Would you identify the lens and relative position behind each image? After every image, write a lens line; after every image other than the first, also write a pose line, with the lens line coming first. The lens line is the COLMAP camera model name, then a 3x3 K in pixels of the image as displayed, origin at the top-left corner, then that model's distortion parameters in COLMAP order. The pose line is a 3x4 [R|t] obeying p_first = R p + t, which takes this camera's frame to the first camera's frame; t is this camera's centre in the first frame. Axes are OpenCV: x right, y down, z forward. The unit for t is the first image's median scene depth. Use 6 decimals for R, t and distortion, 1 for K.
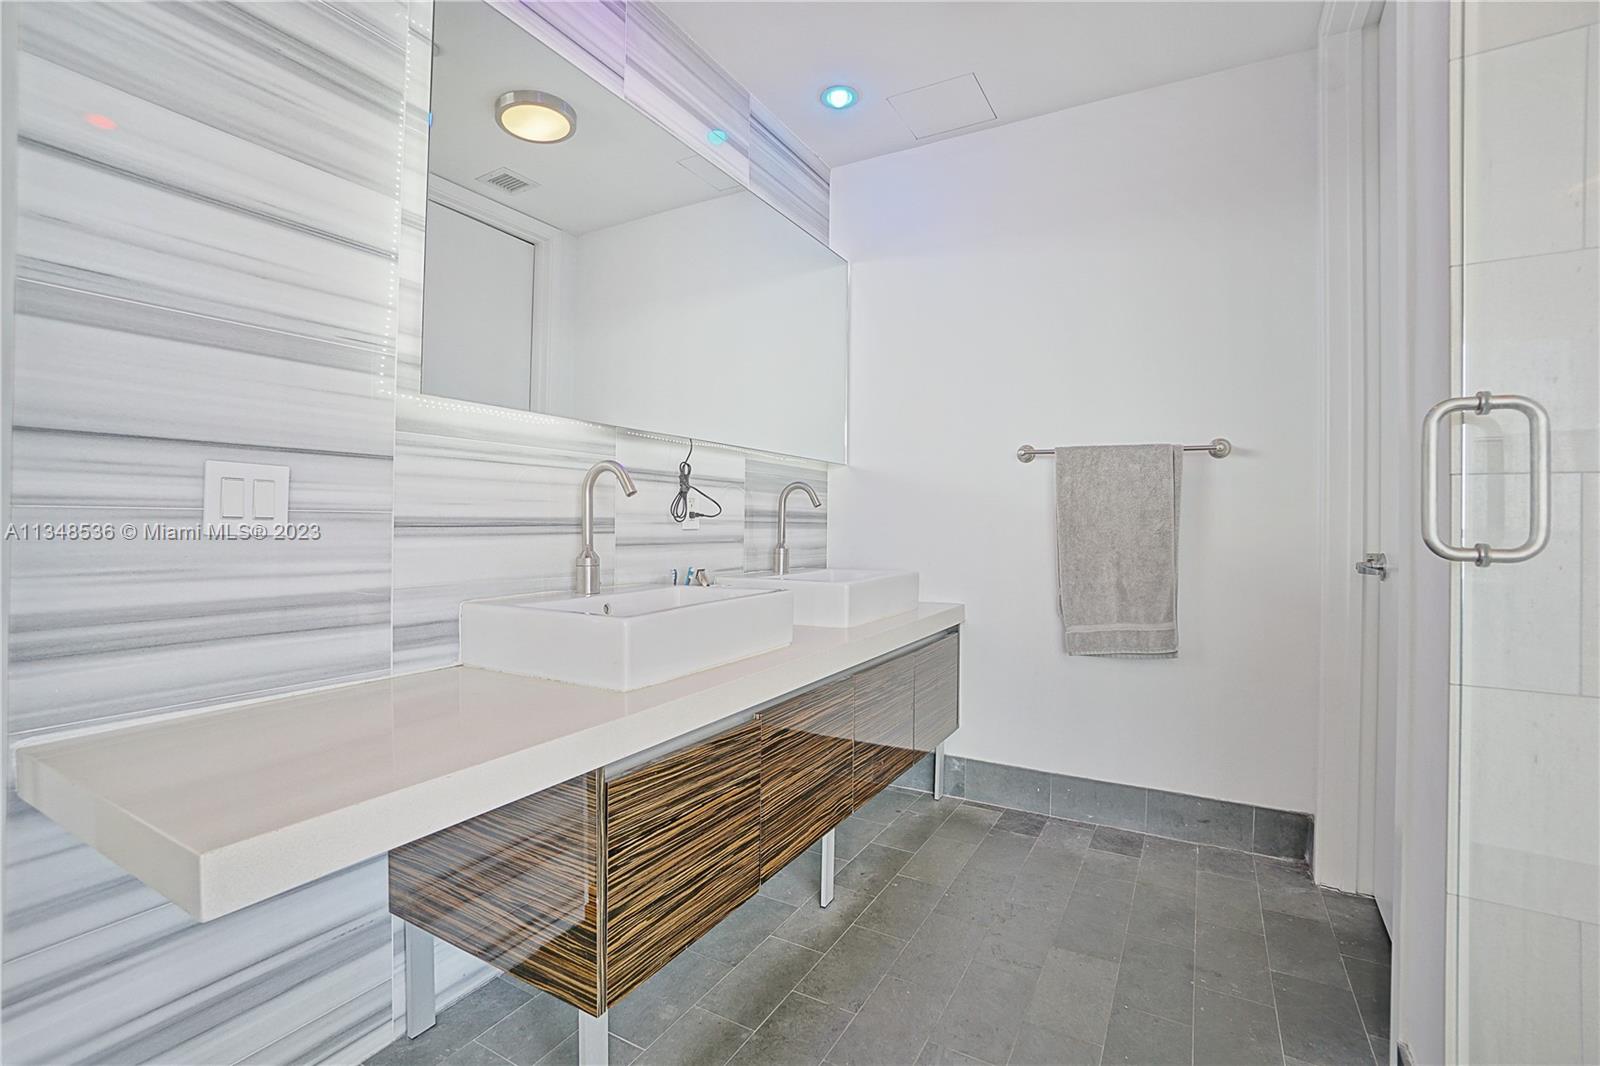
lens RADIAL K [[728.2, 0, 798.6], [0, 728.2, 531.5], [0, 0, 1]] dist [-0.036300, 0.017994]
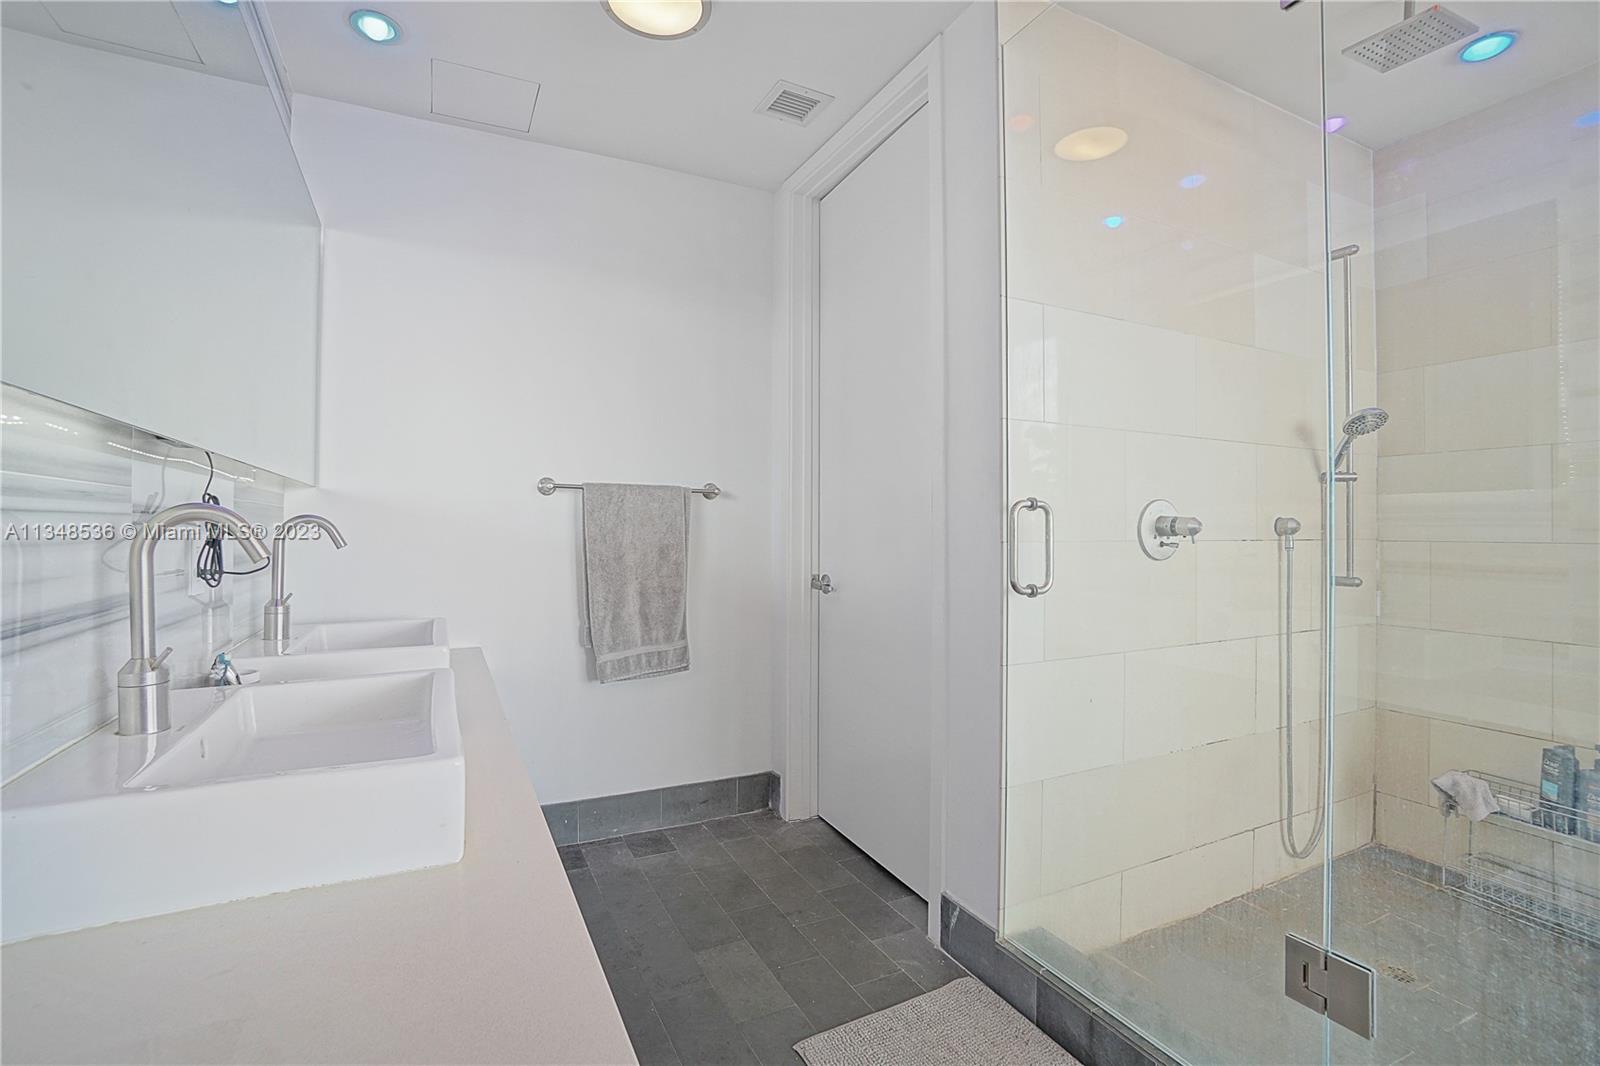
lens RADIAL K [[728.2, 0, 797.0], [0, 728.2, 542.0], [0, 0, 1]] dist [-0.036300, 0.017994]
pose [[0.573793, -0.020903, 0.818733, -0.333867], [0.010842, 0.999781, 0.017927, -0.051245], [-0.818929, -0.001410, 0.573894, 0.181917]]
